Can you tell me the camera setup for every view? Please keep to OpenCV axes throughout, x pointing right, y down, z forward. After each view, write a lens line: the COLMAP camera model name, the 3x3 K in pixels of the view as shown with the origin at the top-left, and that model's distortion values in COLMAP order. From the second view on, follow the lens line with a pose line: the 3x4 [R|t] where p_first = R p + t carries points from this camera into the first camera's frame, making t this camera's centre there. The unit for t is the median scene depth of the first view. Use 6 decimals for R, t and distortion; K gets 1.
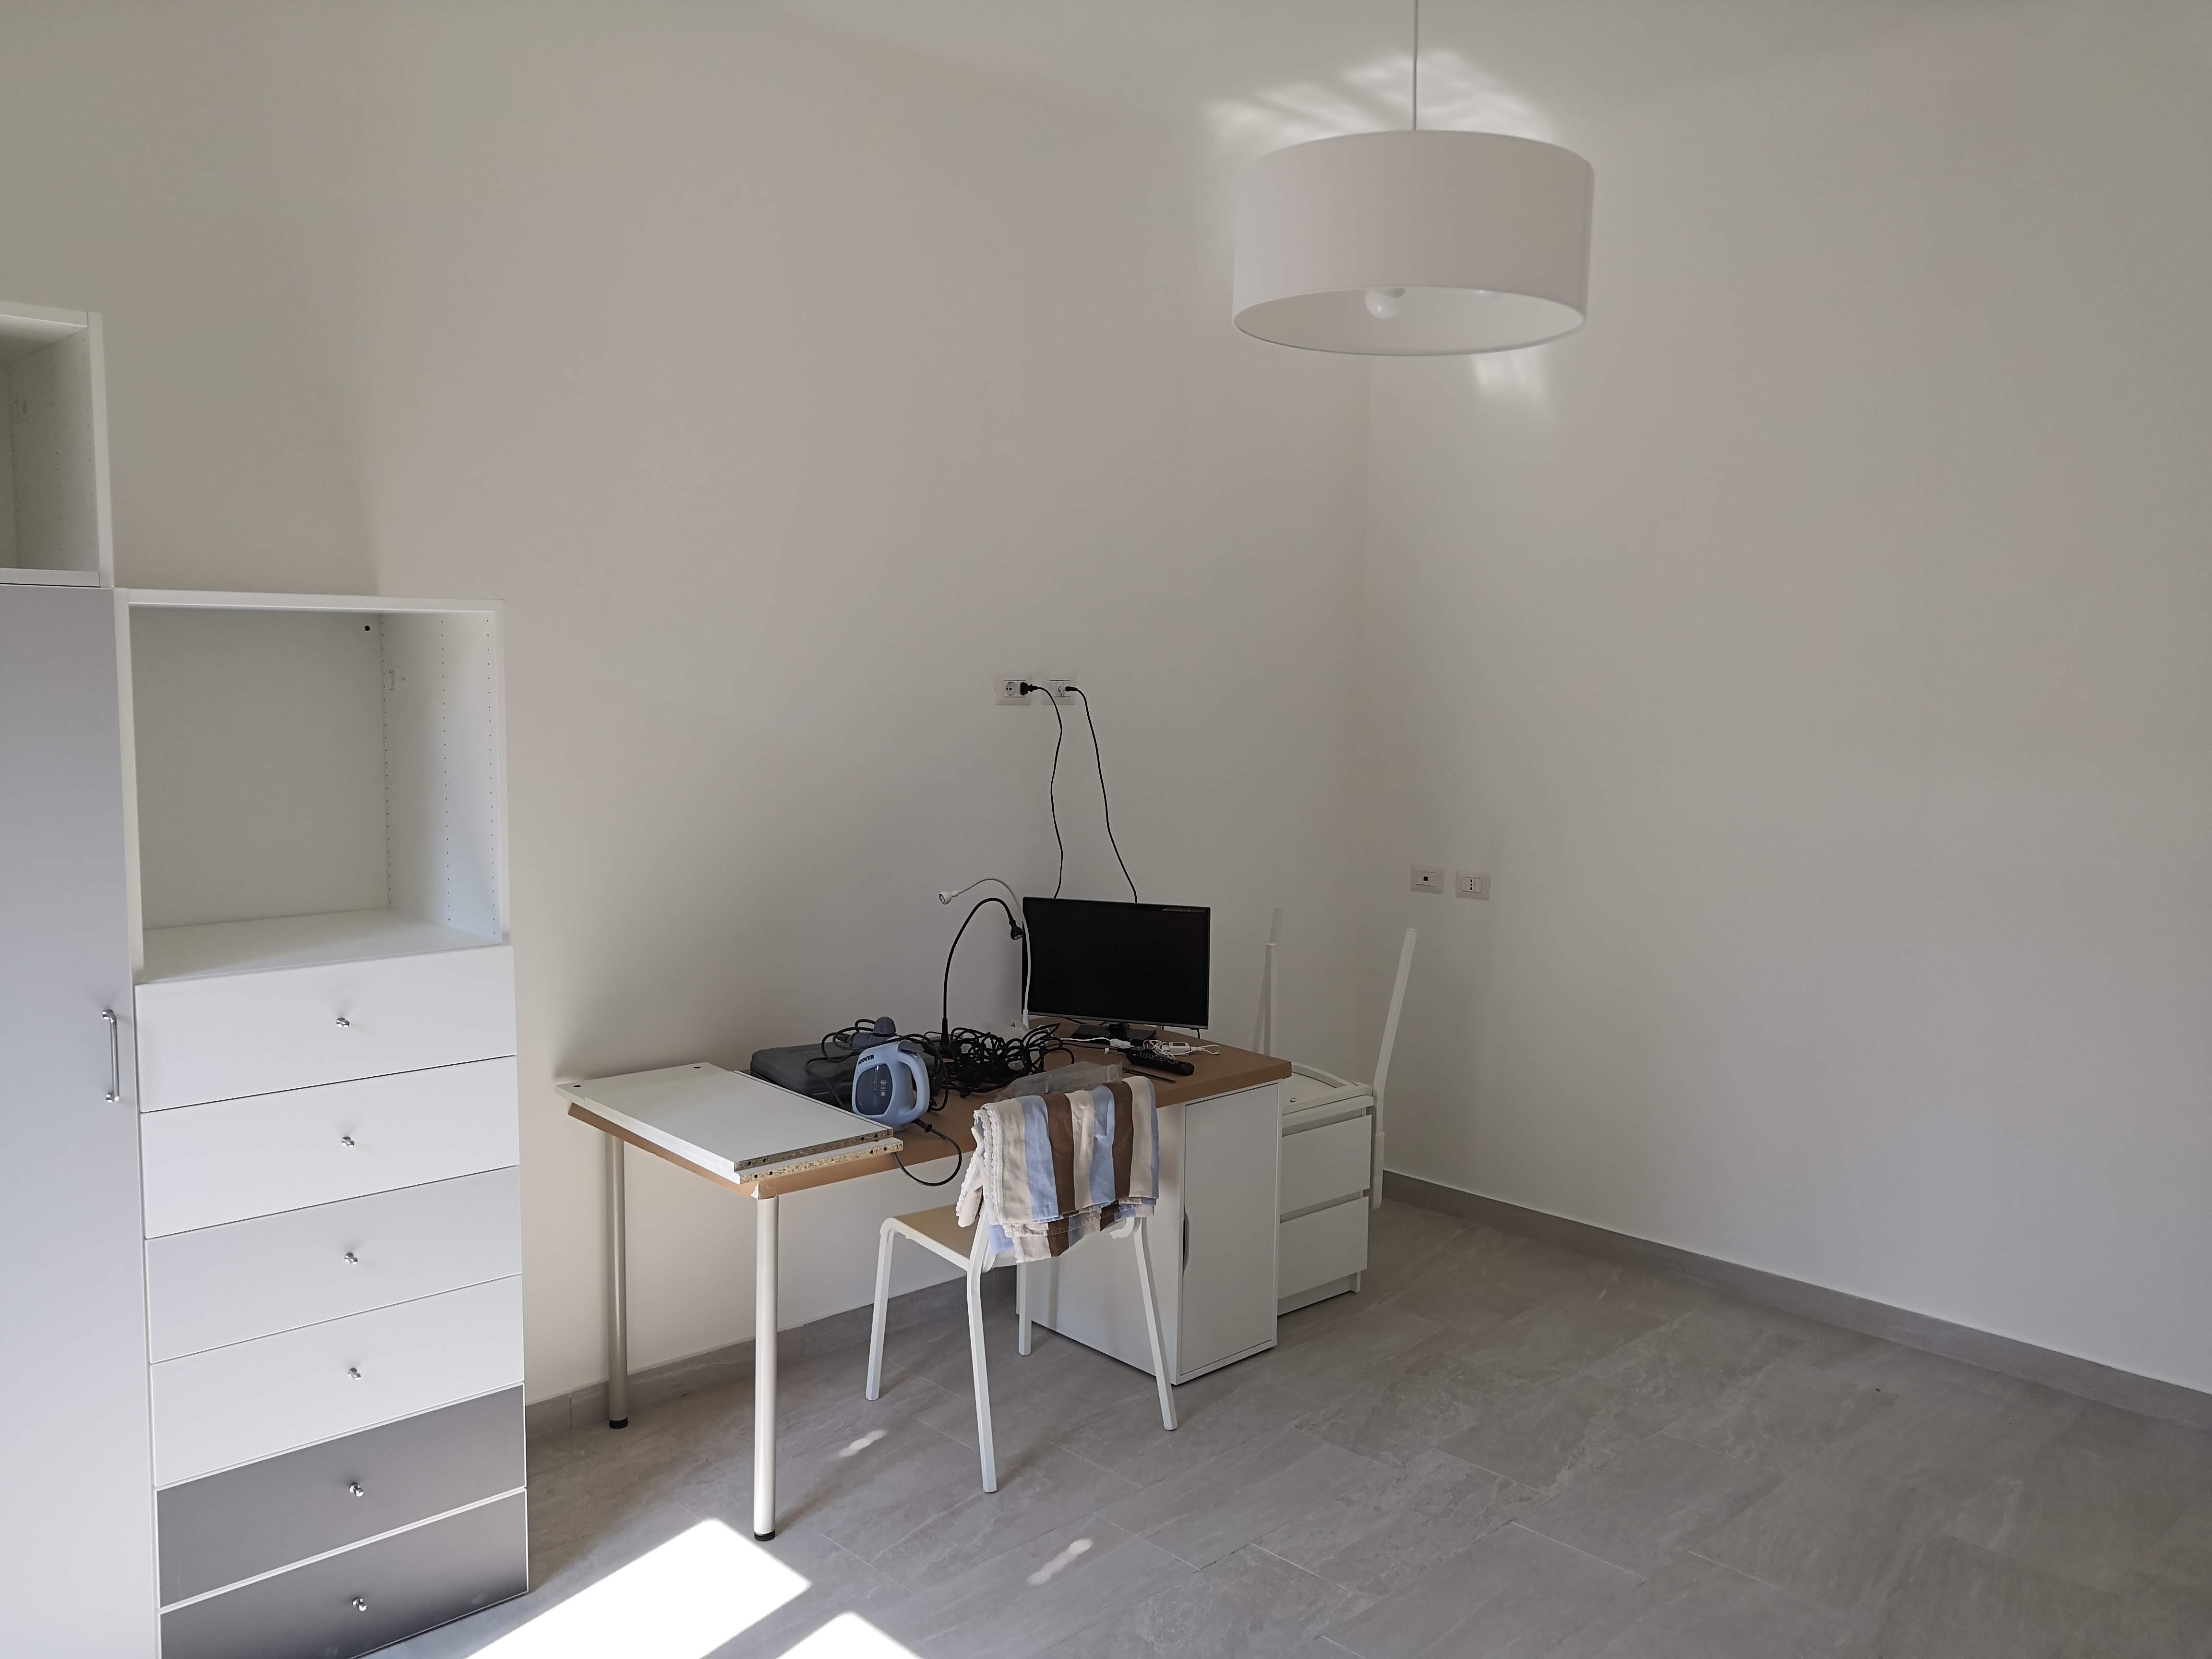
lens RADIAL K [[1758.7, 0, 1106.0], [0, 1758.7, 829.5], [0, 0, 1]] dist [0.034607, -0.003286]
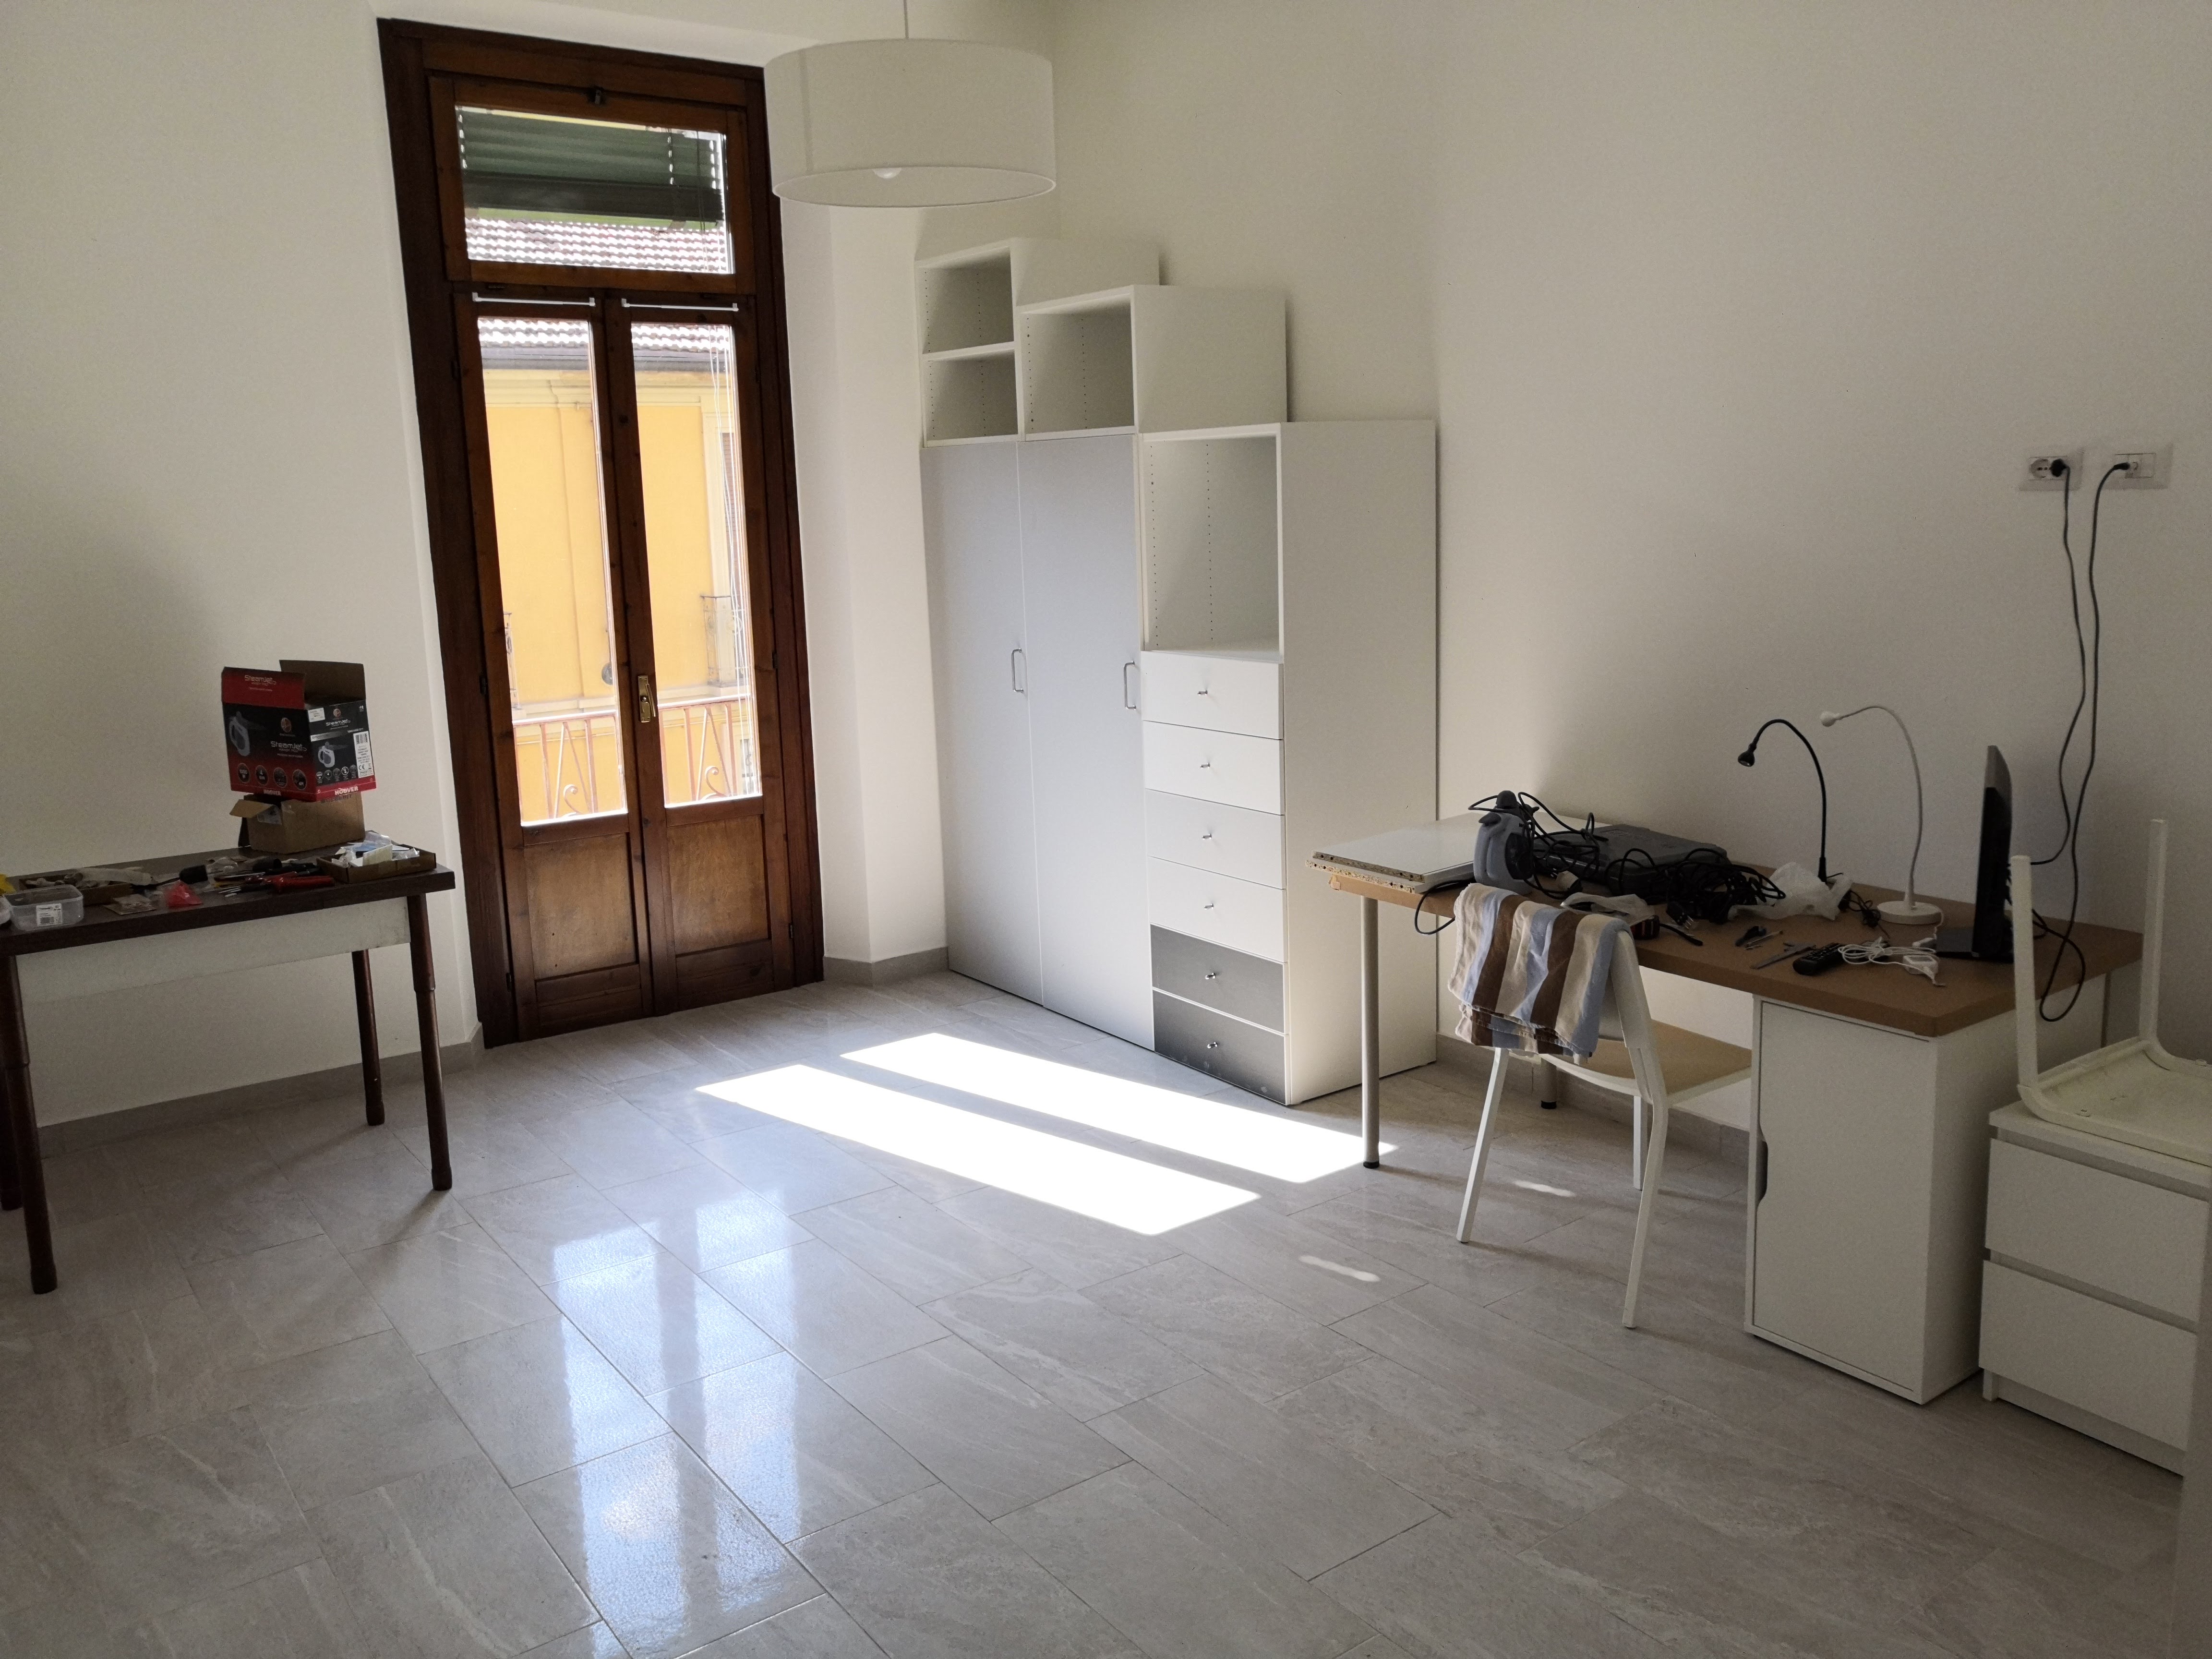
lens RADIAL K [[1758.7, 0, 1106.0], [0, 1758.7, 829.5], [0, 0, 1]] dist [0.034607, -0.003286]
pose [[-0.140695, 0.183129, -0.972969, 0.952764], [-0.065757, 0.978846, 0.193744, -0.062495], [0.987867, 0.091239, -0.125677, 0.890323]]
